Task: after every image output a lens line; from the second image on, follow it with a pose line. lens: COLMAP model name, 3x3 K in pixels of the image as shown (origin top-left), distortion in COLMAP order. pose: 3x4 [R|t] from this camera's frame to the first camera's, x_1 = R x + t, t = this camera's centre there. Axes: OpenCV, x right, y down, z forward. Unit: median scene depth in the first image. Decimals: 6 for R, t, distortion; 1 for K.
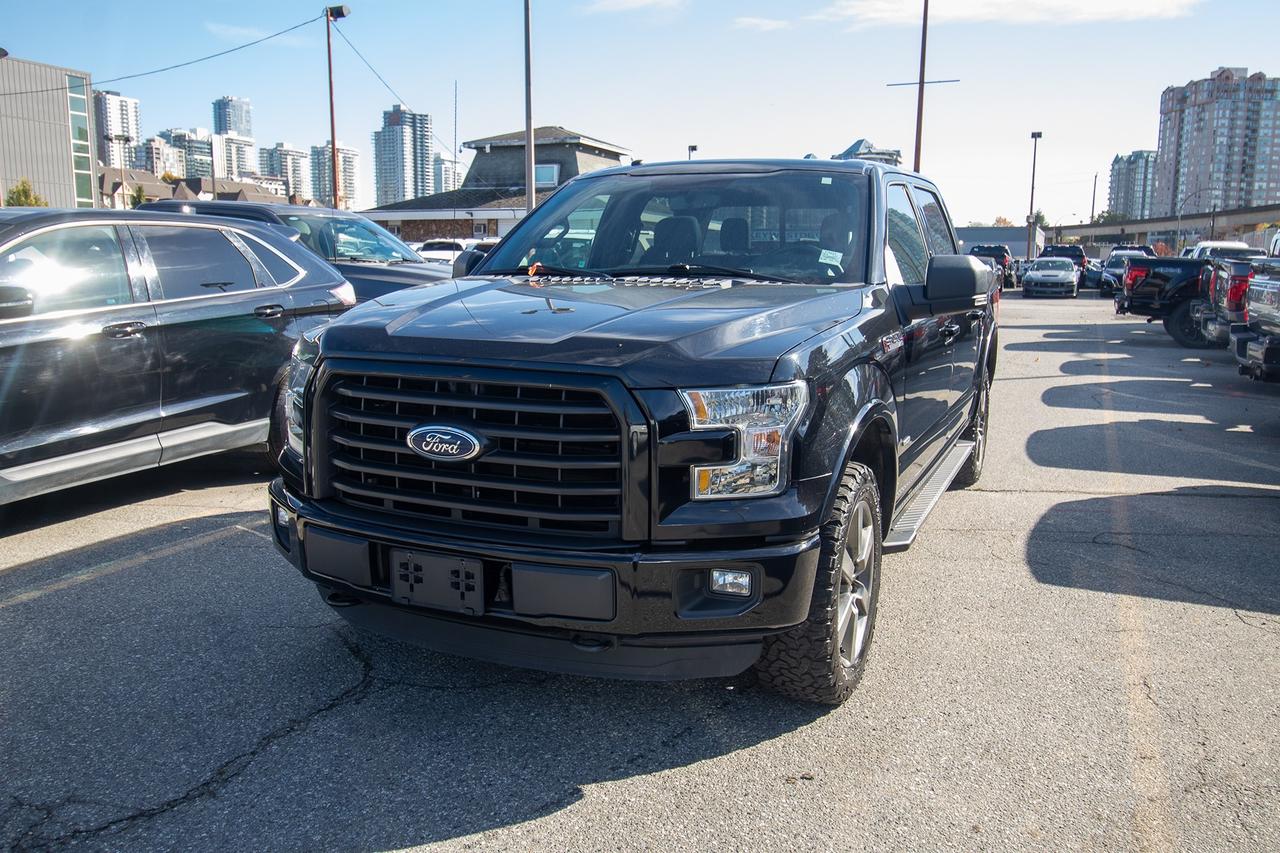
lens RADIAL K [[1025.1, 0, 640.0], [0, 1025.1, 426.5], [0, 0, 1]] dist [0.015603, -0.007105]
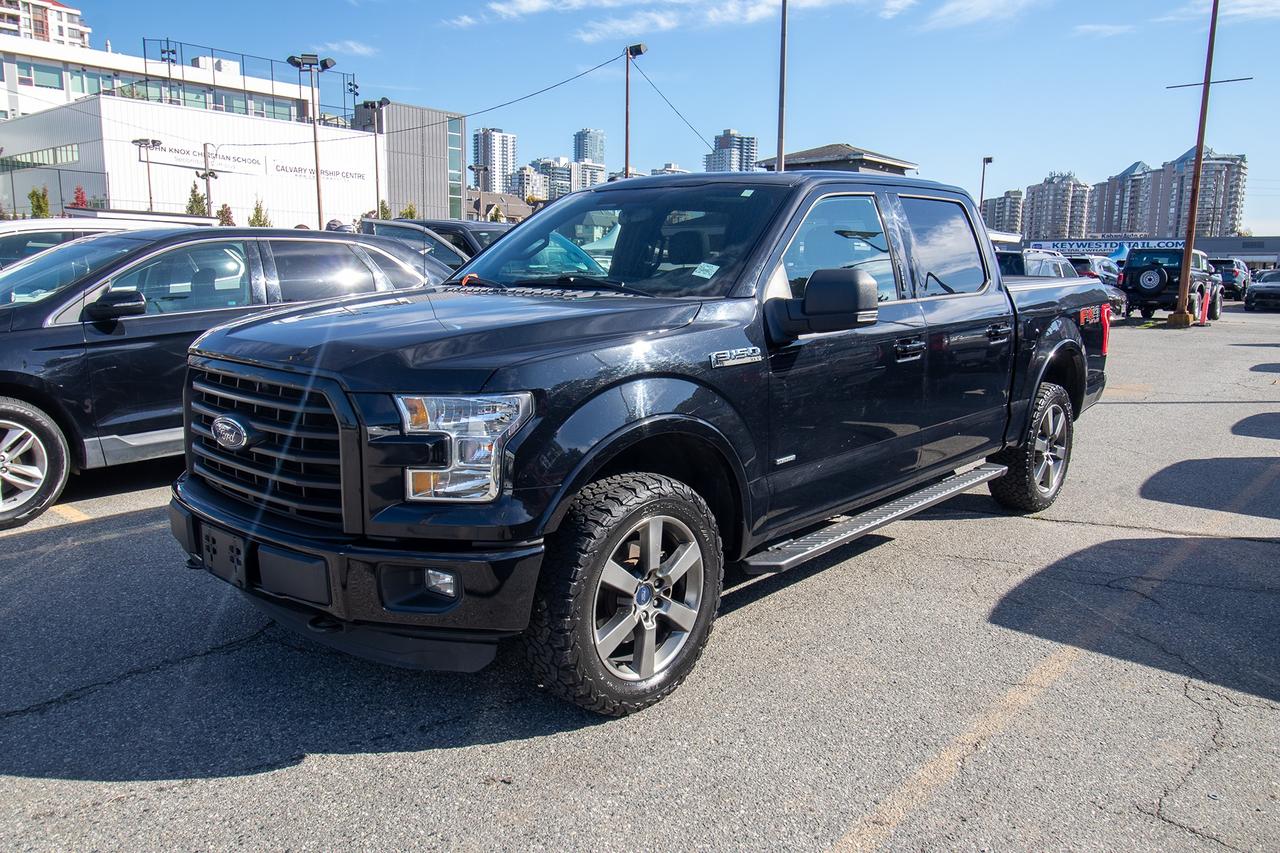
lens RADIAL K [[946.7, 0, 635.5], [0, 946.7, 423.1], [0, 0, 1]] dist [0.011171, -0.001751]
pose [[0.950232, 0.053840, -0.306857, 0.517280], [-0.054017, 0.998509, 0.007920, -0.025475], [0.306826, 0.009050, 0.951723, 0.131530]]
